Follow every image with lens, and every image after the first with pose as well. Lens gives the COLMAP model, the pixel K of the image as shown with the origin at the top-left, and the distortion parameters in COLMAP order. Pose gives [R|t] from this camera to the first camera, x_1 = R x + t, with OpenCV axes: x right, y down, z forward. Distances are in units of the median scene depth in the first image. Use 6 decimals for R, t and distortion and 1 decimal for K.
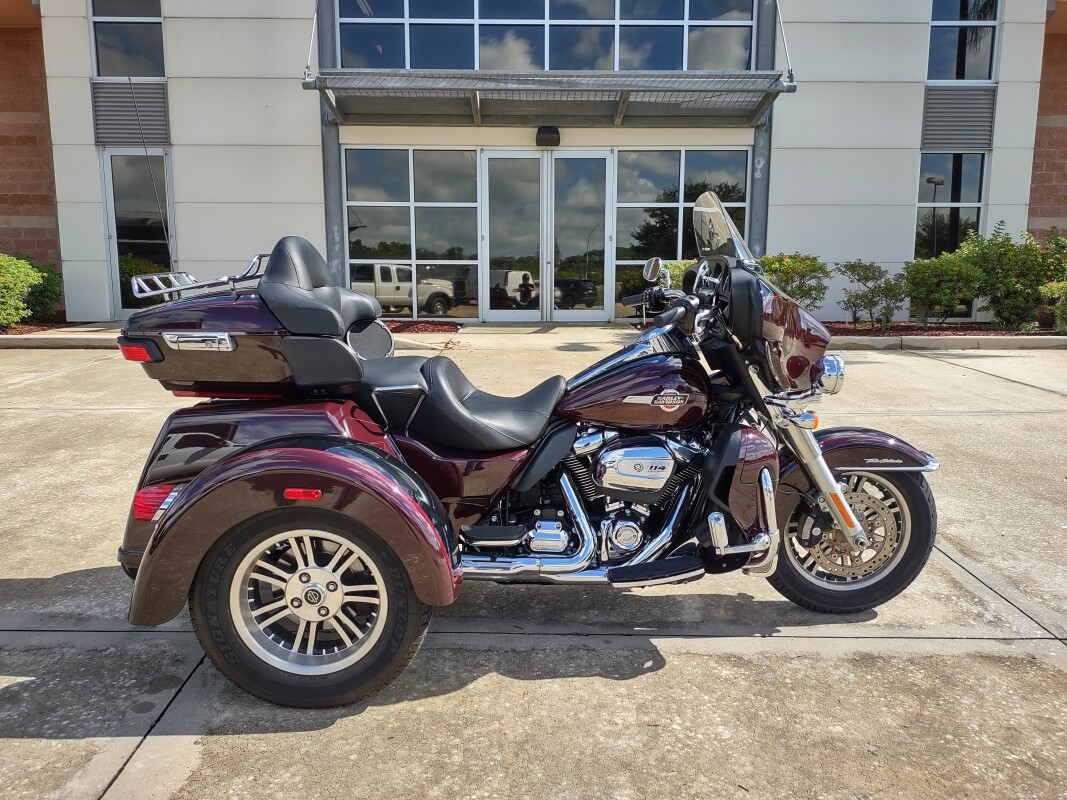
lens RADIAL K [[791.7, 0, 535.8], [0, 791.7, 405.2], [0, 0, 1]] dist [0.037370, -0.043085]
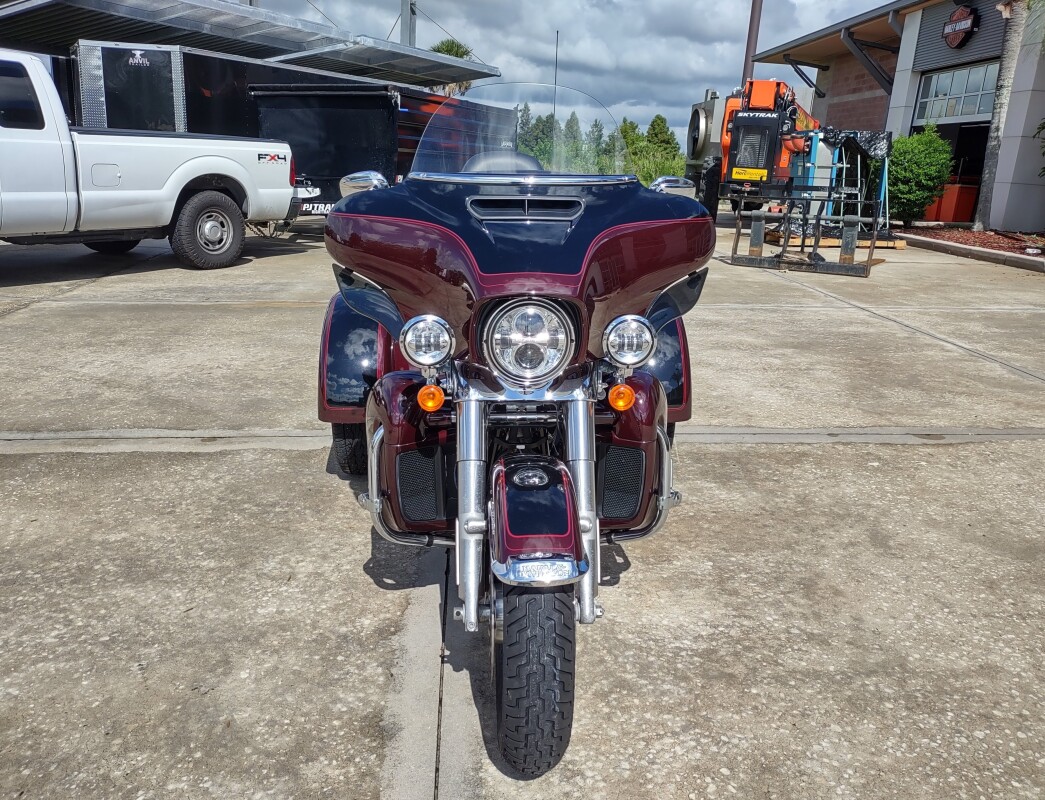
lens RADIAL K [[834.5, 0, 517.3], [0, 834.5, 396.6], [0, 0, 1]] dist [0.088107, -0.137651]
pose [[0.039046, 0.267881, -0.962660, 1.053811], [-0.213754, 0.943334, 0.253833, -0.188930], [0.976107, 0.195861, 0.094094, 0.963938]]
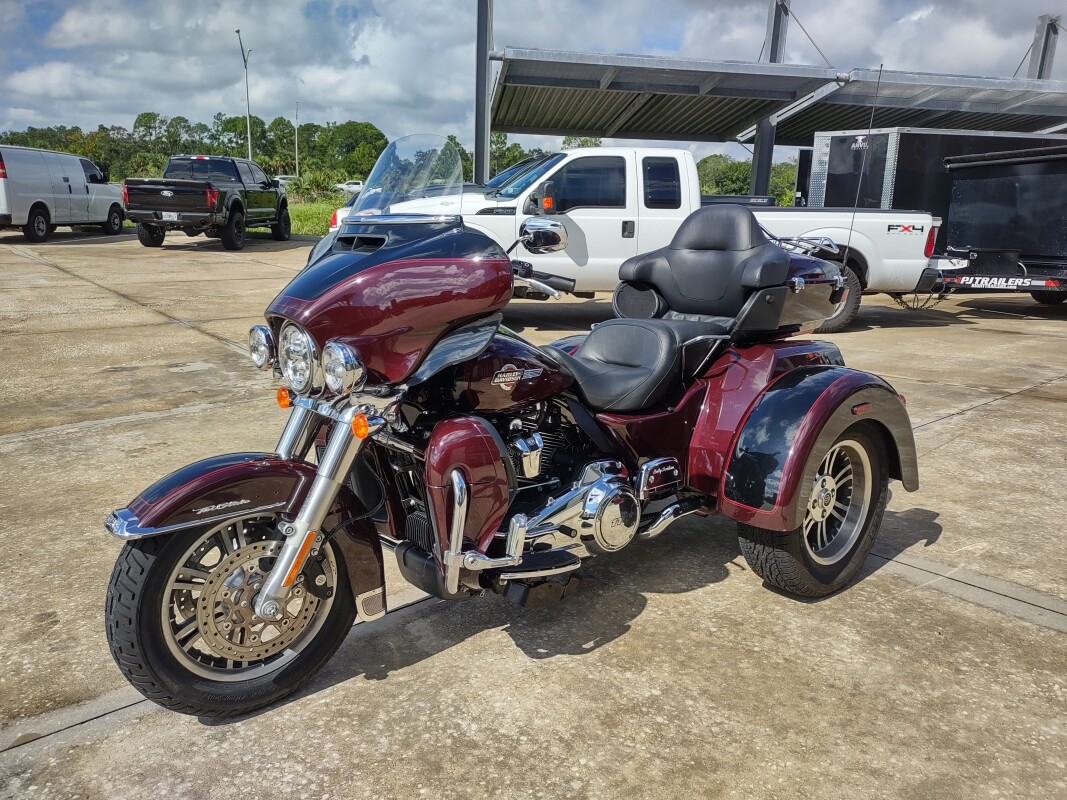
lens RADIAL K [[791.7, 0, 535.8], [0, 791.7, 405.2], [0, 0, 1]] dist [0.037370, -0.043085]
pose [[-0.779697, 0.126762, -0.613191, 0.654981], [-0.131590, 0.924252, 0.358388, -0.319773], [0.612174, 0.360124, -0.703956, 1.734753]]
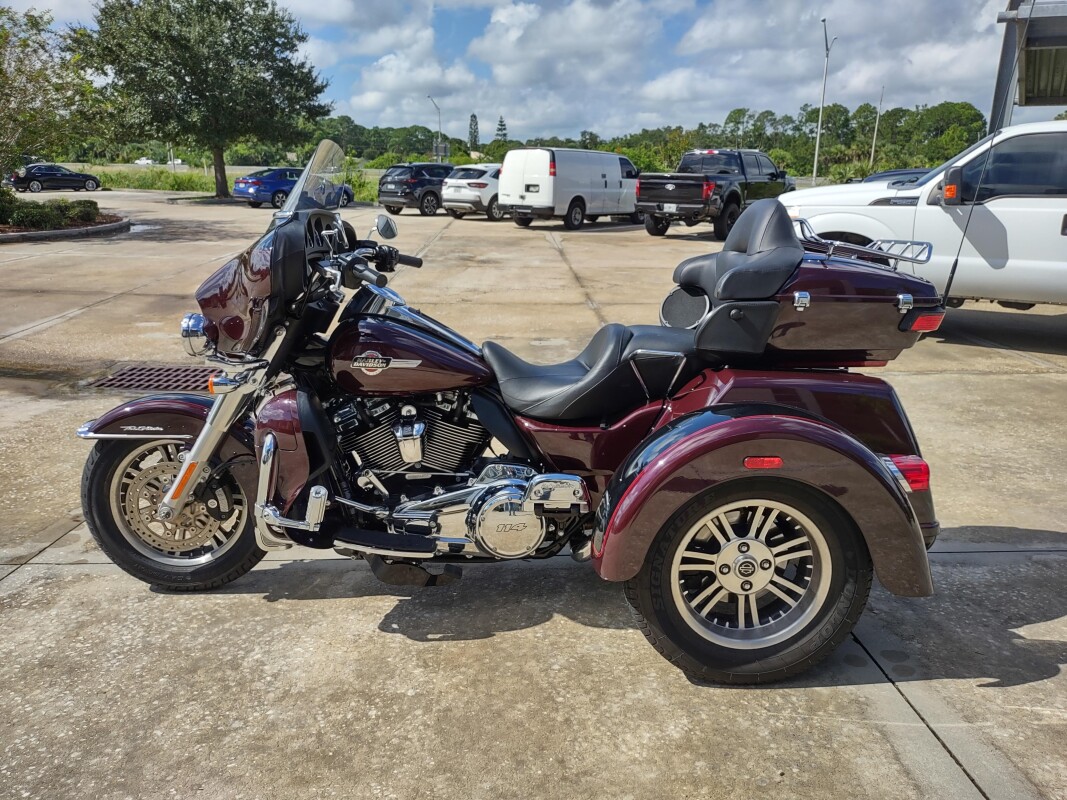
lens RADIAL K [[805.6, 0, 544.6], [0, 805.6, 401.8], [0, 0, 1]] dist [0.022572, -0.023155]
pose [[-0.999614, -0.013228, -0.024419, -0.017051], [-0.022133, 0.910583, 0.412732, -0.383752], [0.016776, 0.413113, -0.910525, 1.972386]]
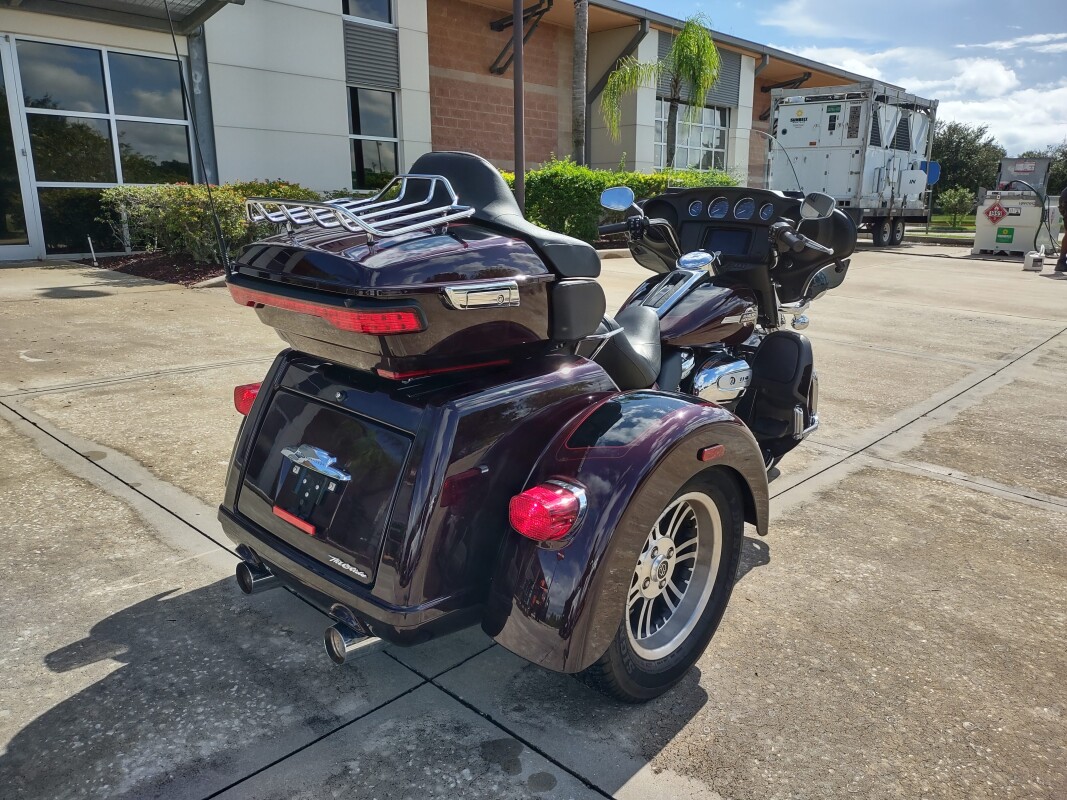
lens RADIAL K [[791.7, 0, 535.8], [0, 791.7, 405.2], [0, 0, 1]] dist [0.037370, -0.043085]
pose [[0.686912, -0.174155, 0.705565, -0.819512], [0.112273, 0.984637, 0.133733, -0.064377], [-0.718016, -0.012647, 0.695912, 0.407324]]
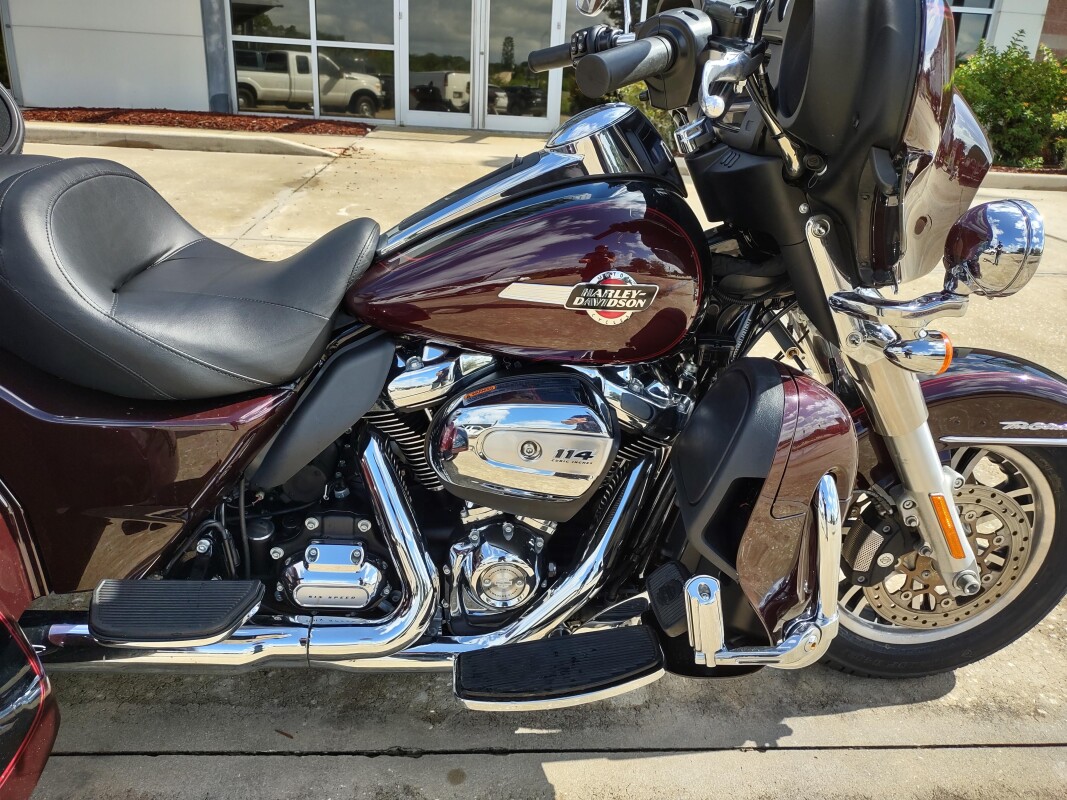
lens RADIAL K [[791.7, 0, 535.8], [0, 791.7, 405.2], [0, 0, 1]] dist [0.037370, -0.043085]
pose [[0.996882, 0.025615, 0.074633, 0.095730], [-0.041447, 0.974837, 0.219030, -0.038045], [-0.067145, -0.221441, 0.972860, 0.562953]]
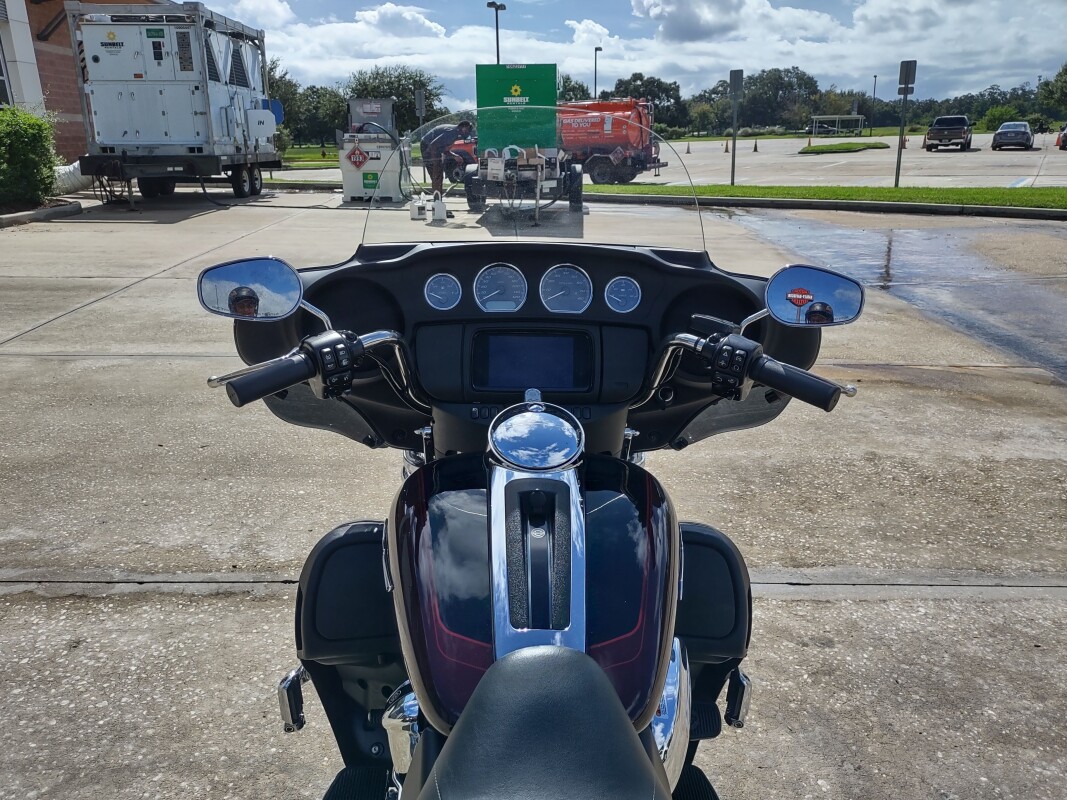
lens RADIAL K [[842.1, 0, 533.5], [0, 842.1, 400.0], [0, 0, 1]] dist [0.010490, -0.011912]
pose [[-0.027309, -0.299931, 0.953570, -0.289280], [0.175600, 0.937653, 0.299954, -0.254969], [-0.984083, 0.175638, 0.027062, 1.011934]]
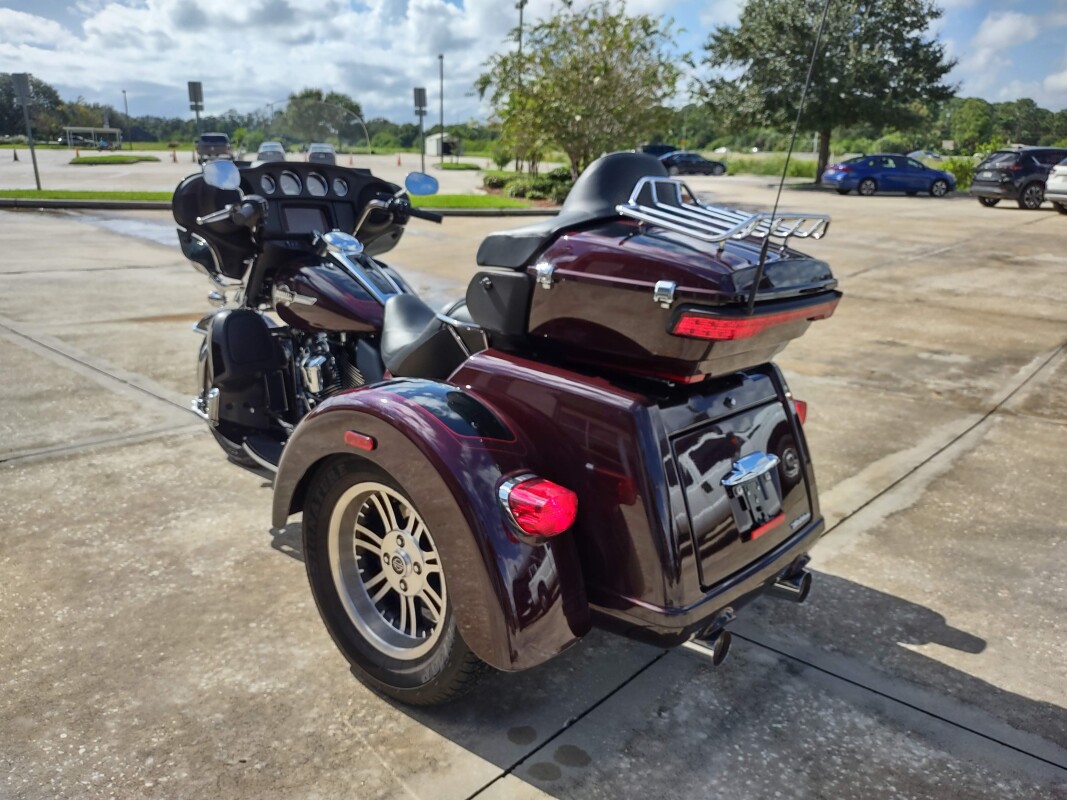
lens RADIAL K [[817.7, 0, 541.7], [0, 817.7, 398.7], [0, 0, 1]] dist [0.000386, -0.004339]
pose [[-0.749213, -0.208634, 0.628611, -0.775032], [0.078428, 0.914468, 0.396984, -0.311158], [-0.657670, 0.346726, -0.668769, 1.649540]]
